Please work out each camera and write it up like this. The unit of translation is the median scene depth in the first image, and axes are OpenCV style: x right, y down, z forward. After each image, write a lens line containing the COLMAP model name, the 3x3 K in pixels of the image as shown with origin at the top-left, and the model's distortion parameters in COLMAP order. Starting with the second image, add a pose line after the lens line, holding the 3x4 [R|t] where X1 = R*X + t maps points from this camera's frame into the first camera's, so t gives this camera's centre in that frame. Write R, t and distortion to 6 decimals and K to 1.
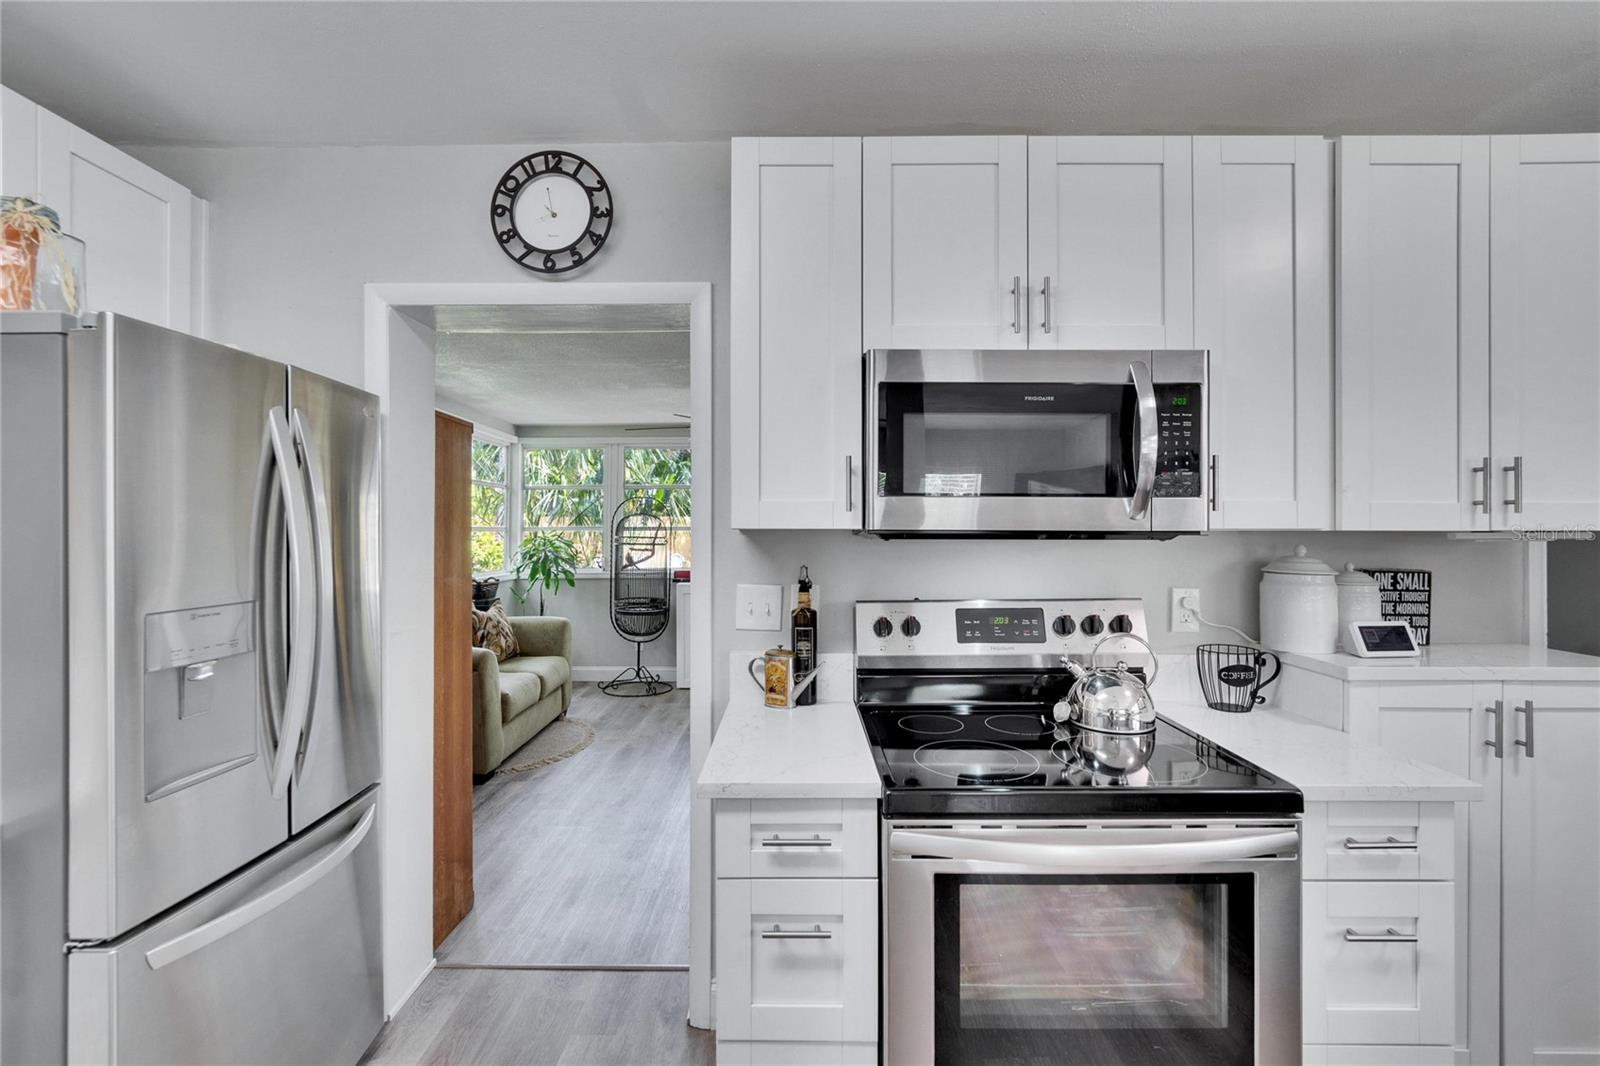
lens RADIAL K [[705.6, 0, 789.3], [0, 705.6, 527.0], [0, 0, 1]] dist [-0.004163, 0.000165]
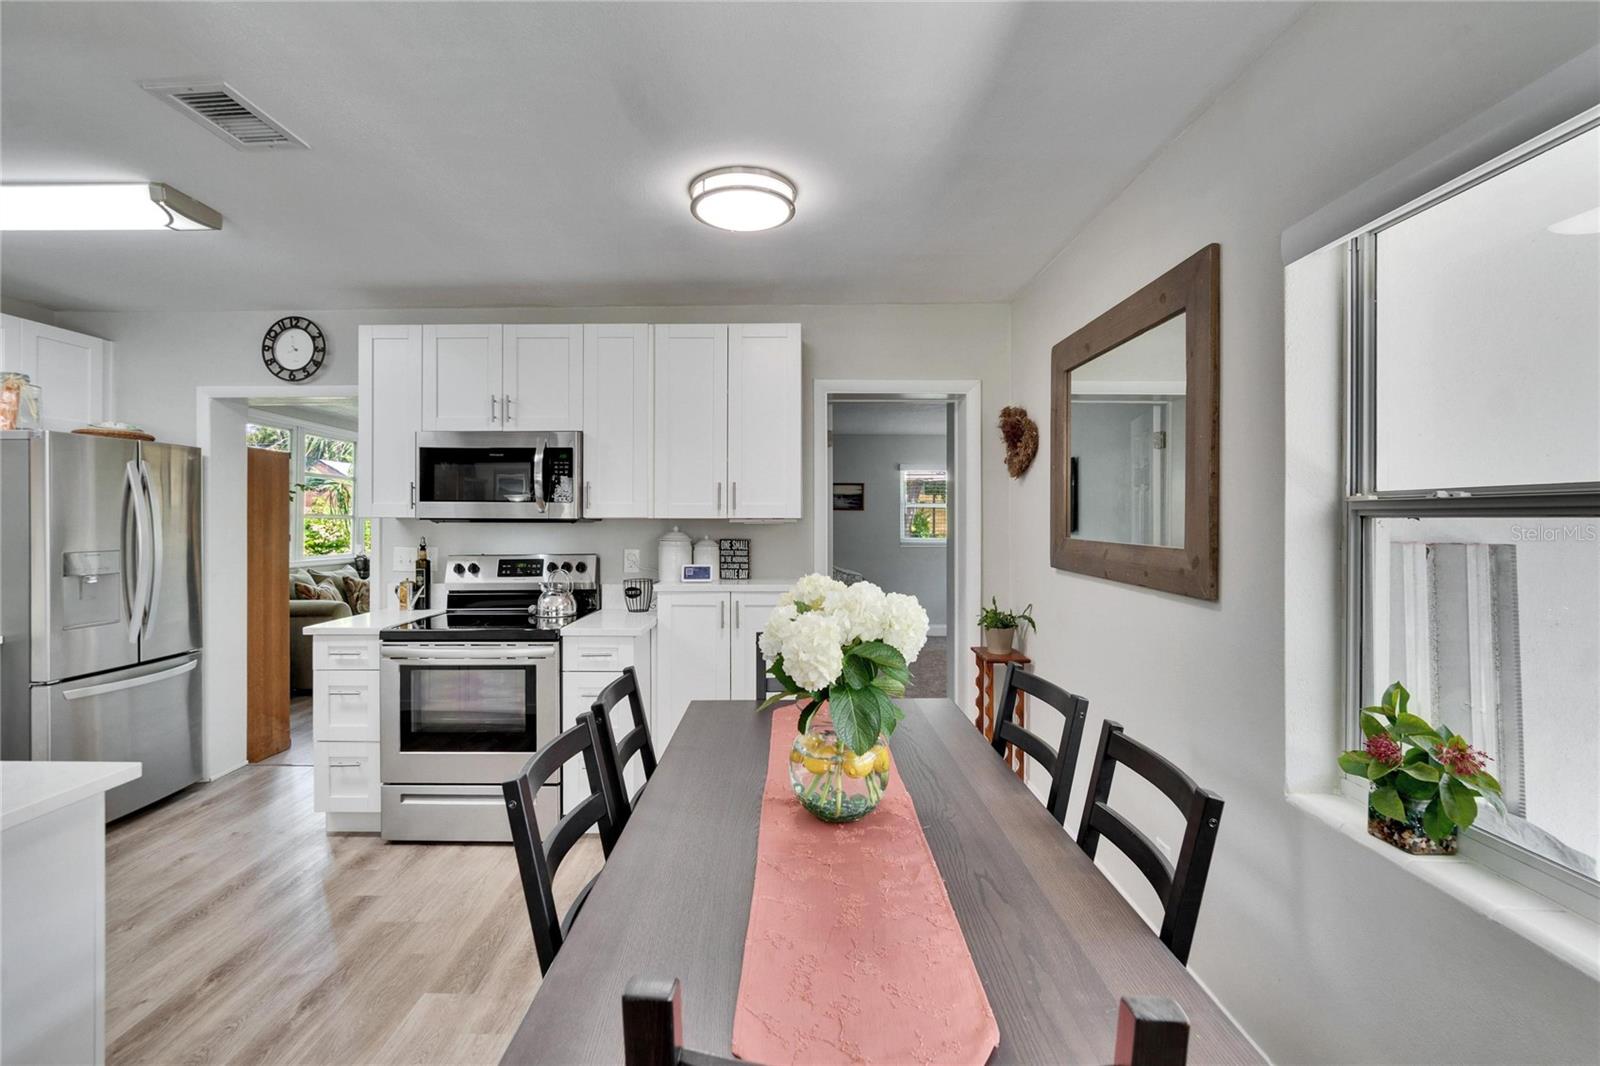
lens RADIAL K [[713.1, 0, 787.4], [0, 713.1, 516.5], [0, 0, 1]] dist [-0.003171, 0.000259]
pose [[0.999962, 0.000402, -0.008724, 0.998899], [-0.000395, 1.000000, 0.000766, -0.001198], [0.008724, -0.000762, 0.999962, -0.891011]]
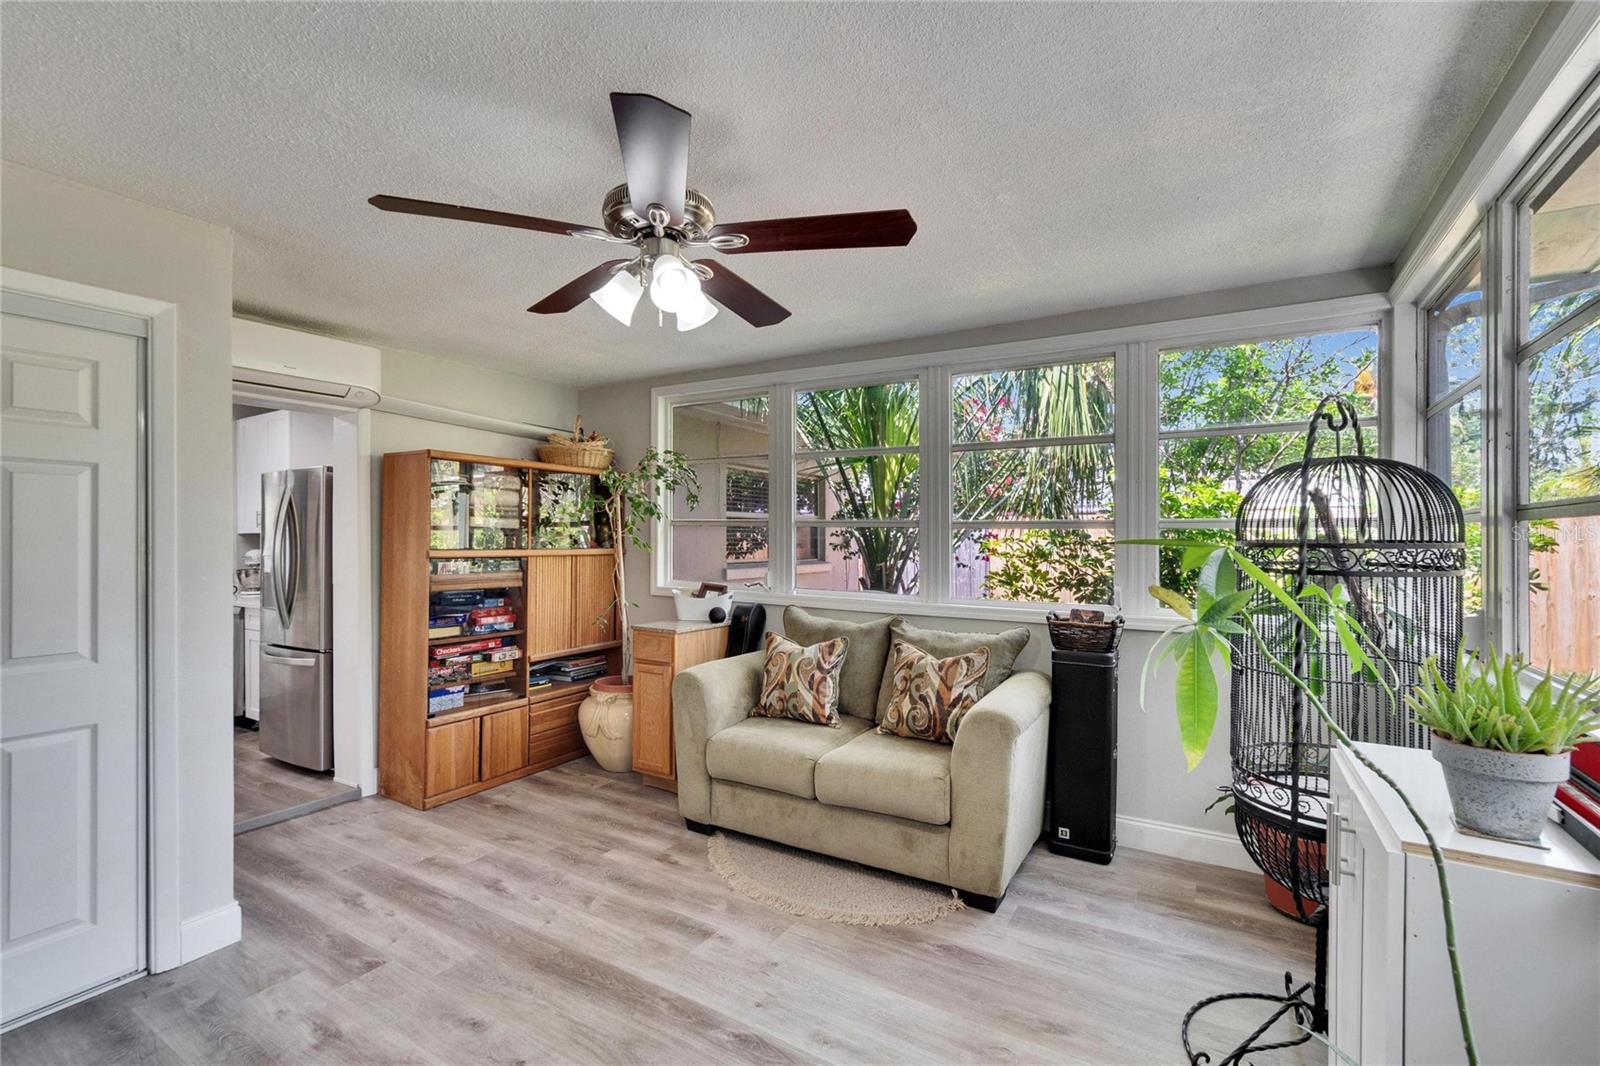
lens RADIAL K [[713.1, 0, 787.4], [0, 713.1, 516.5], [0, 0, 1]] dist [-0.003171, 0.000259]
pose [[-0.516013, -0.026729, -0.856164, 0.496773], [0.000221, 0.999509, -0.031337, 0.036239], [0.856581, -0.016359, -0.515754, 3.157459]]
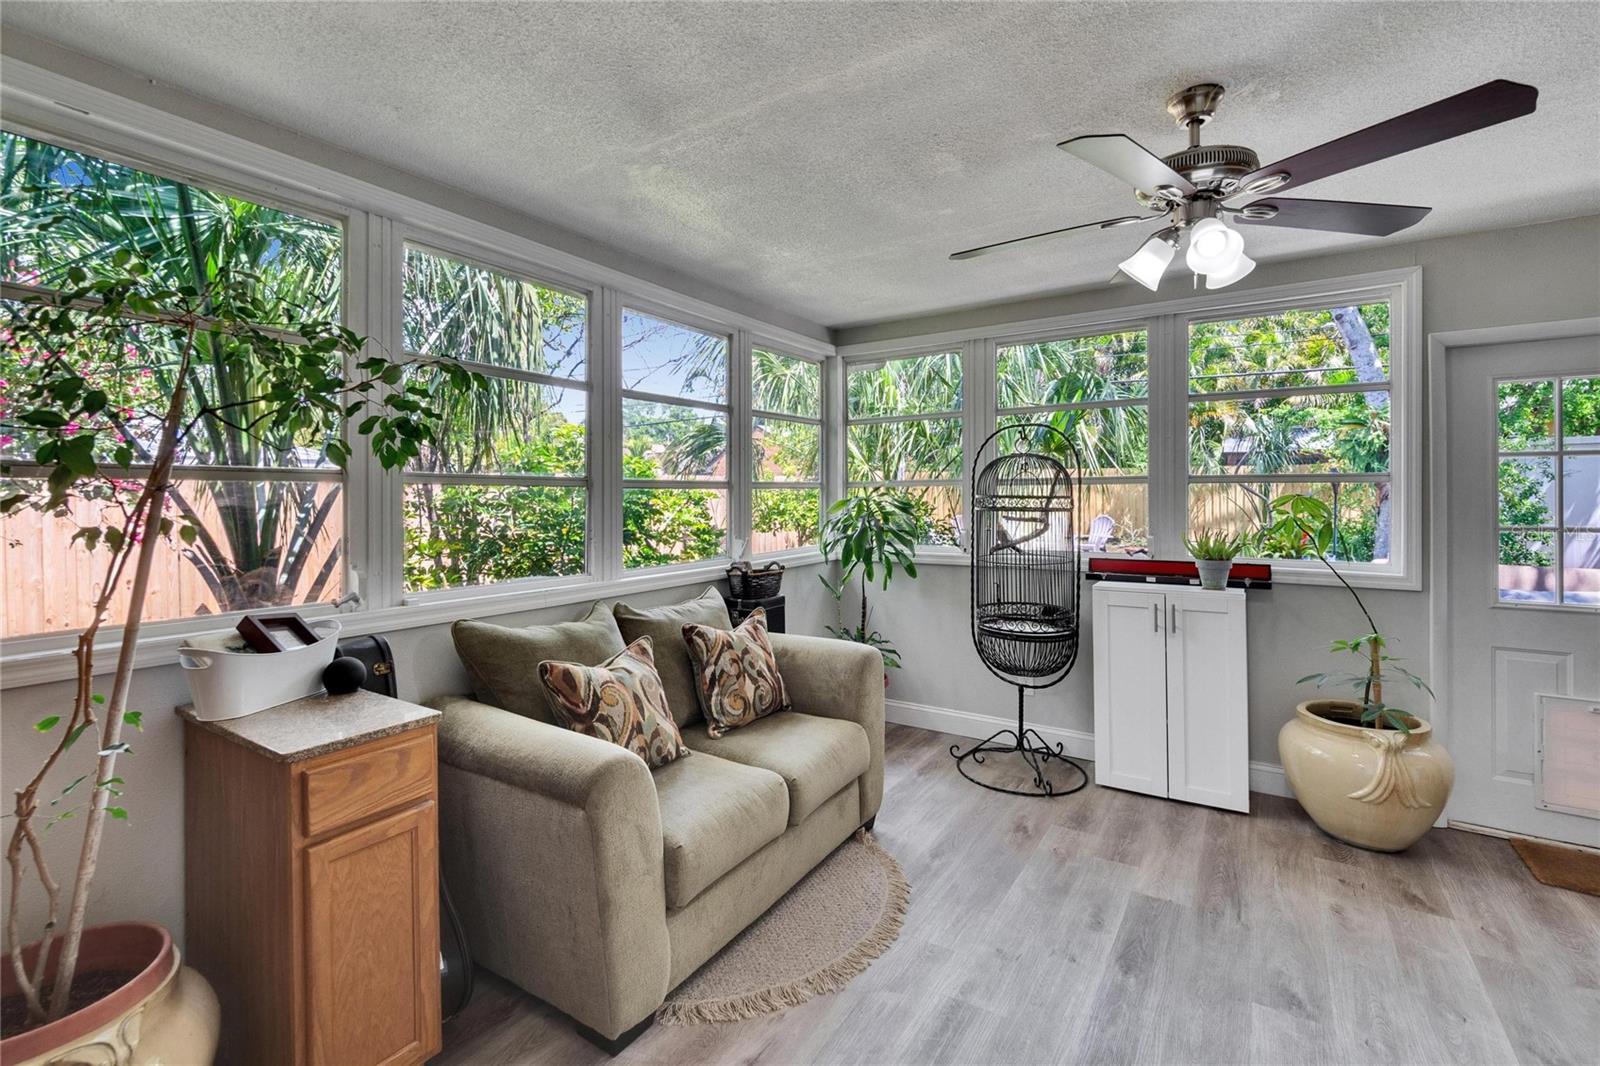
lens RADIAL K [[723.8, 0, 788.8], [0, 723.8, 488.9], [0, 0, 1]] dist [-0.001961, 0.000046]
pose [[0.839648, -0.009206, -0.543052, -0.185166], [0.013028, 0.999910, 0.003192, 0.013534], [0.542974, -0.009755, 0.839693, 1.388302]]
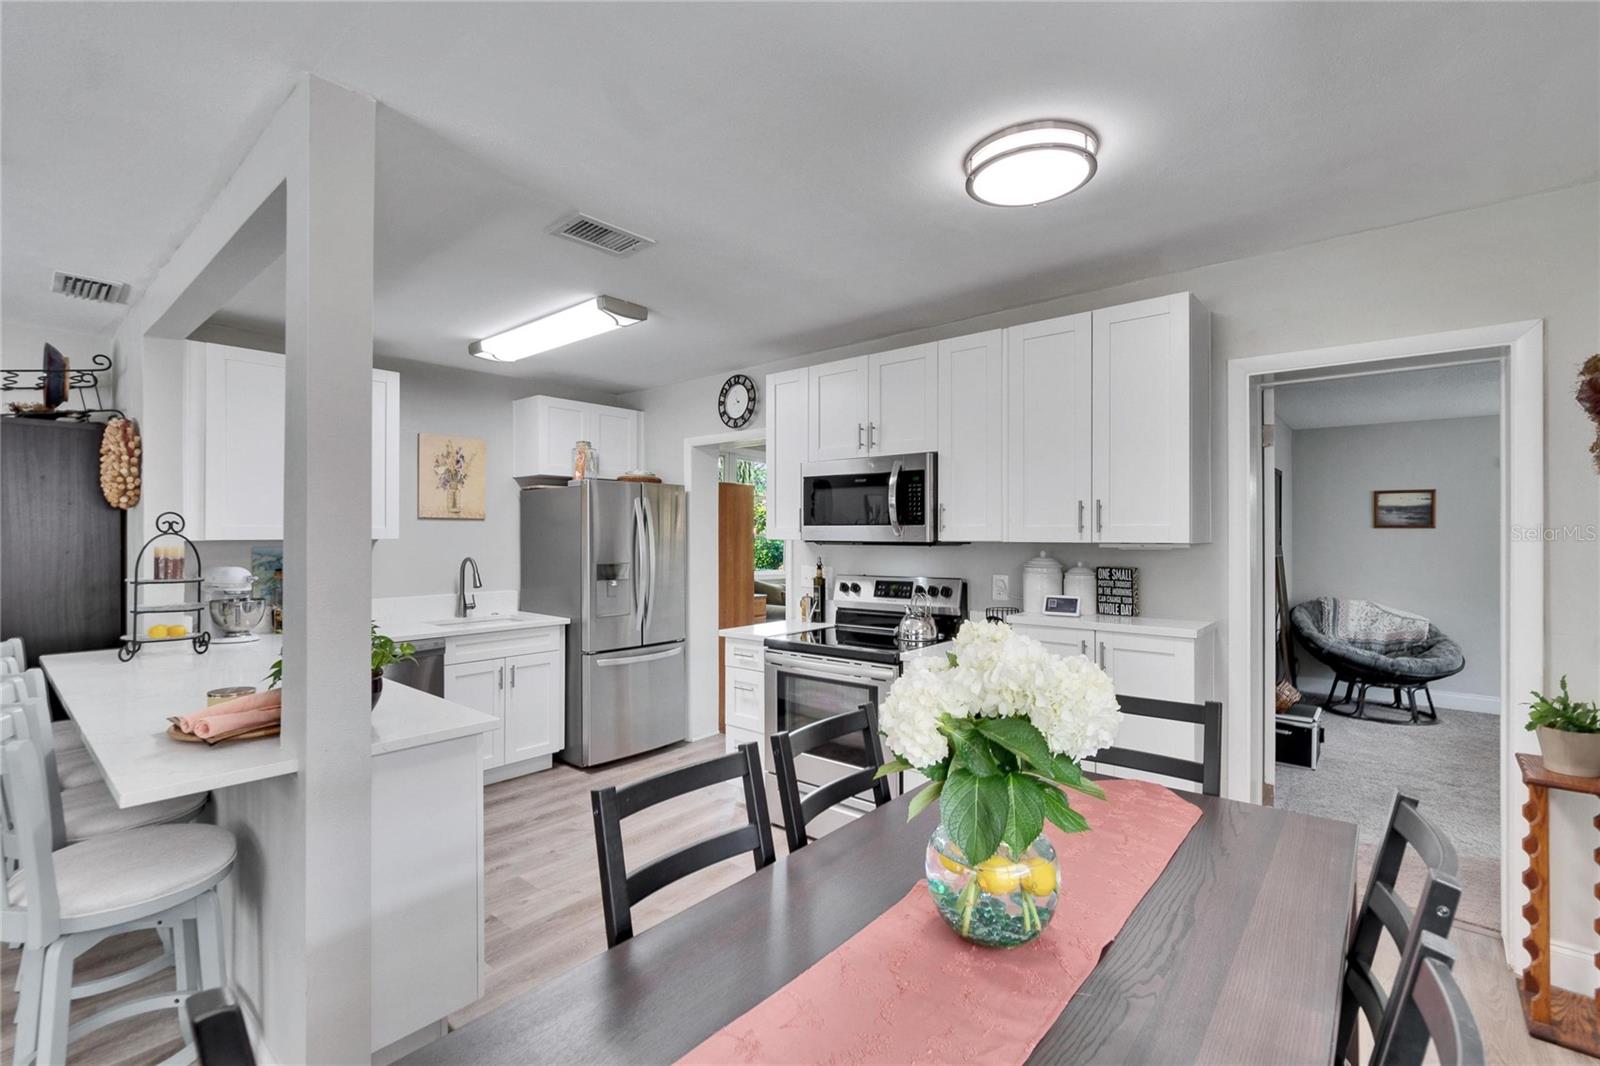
lens RADIAL K [[722.0, 0, 786.8], [0, 722.0, 532.3], [0, 0, 1]] dist [0.000475, 0.000311]
pose [[0.758113, -0.001753, -0.652121, 1.327755], [0.001138, 0.999998, -0.001365, -0.015269], [0.652122, 0.000293, 0.758114, -0.683572]]
